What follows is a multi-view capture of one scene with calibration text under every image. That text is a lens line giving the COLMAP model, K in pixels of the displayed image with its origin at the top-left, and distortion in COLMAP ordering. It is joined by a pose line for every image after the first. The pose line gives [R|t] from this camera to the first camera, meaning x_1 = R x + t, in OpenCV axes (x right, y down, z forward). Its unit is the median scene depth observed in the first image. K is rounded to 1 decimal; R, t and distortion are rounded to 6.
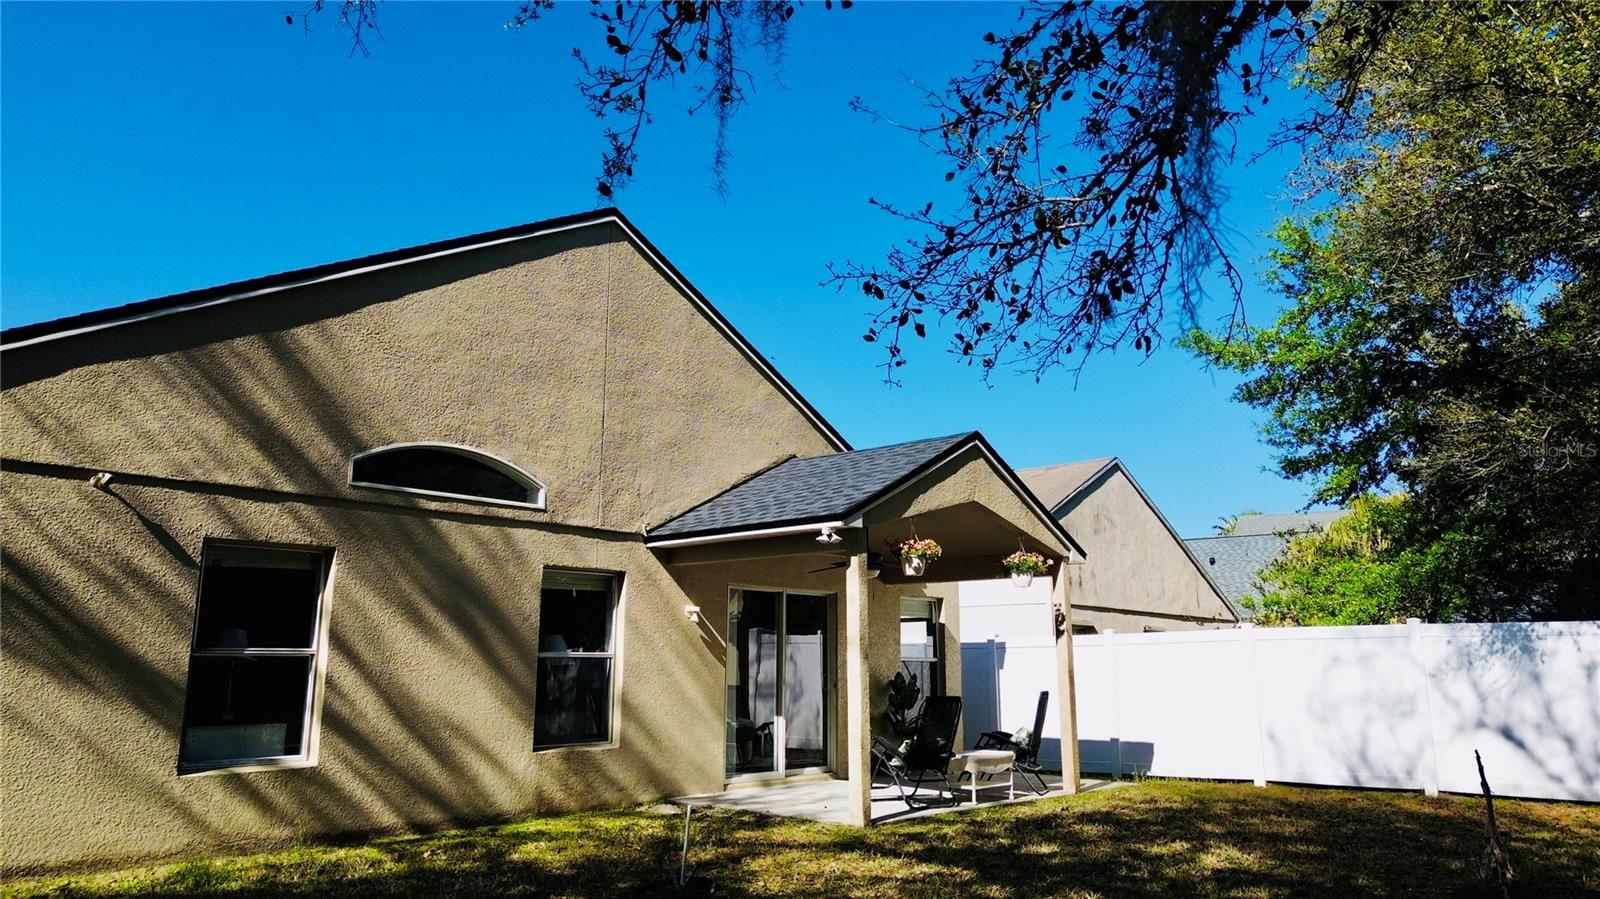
lens RADIAL K [[1130.6, 0, 796.7], [0, 1130.6, 442.3], [0, 0, 1]] dist [0.031296, -0.015216]
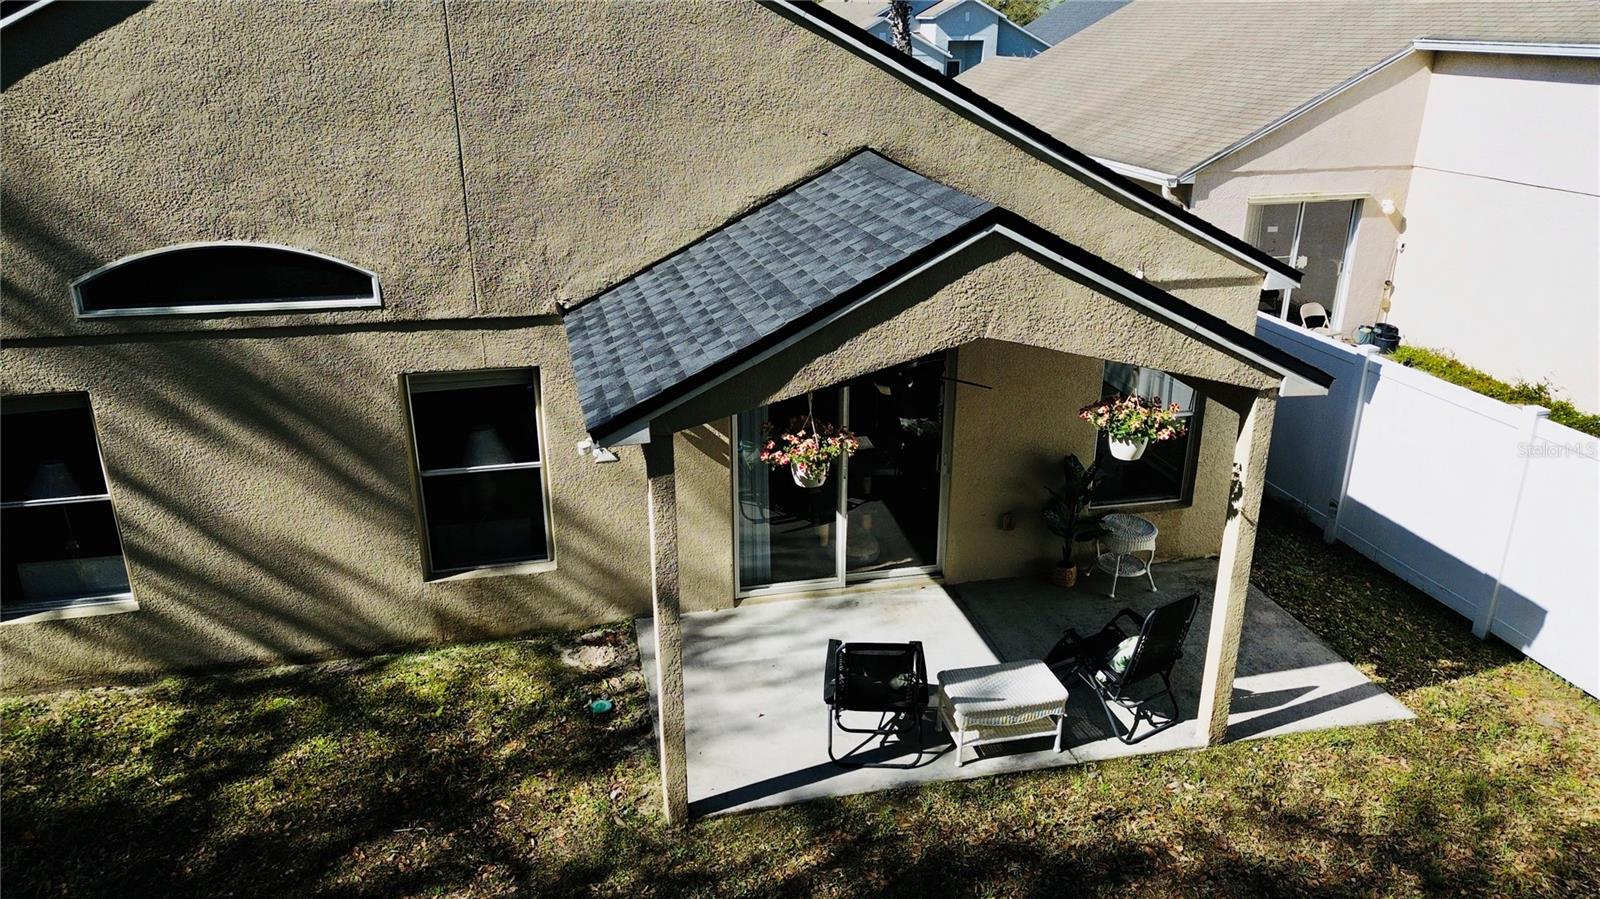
lens RADIAL K [[1130.6, 0, 805.6], [0, 1130.6, 458.2], [0, 0, 1]] dist [0.031296, -0.015216]
pose [[0.814395, 0.212383, -0.540050, 0.413856], [0.113895, 0.854025, 0.507612, -0.194919], [0.569024, -0.474905, 0.671324, 0.581083]]
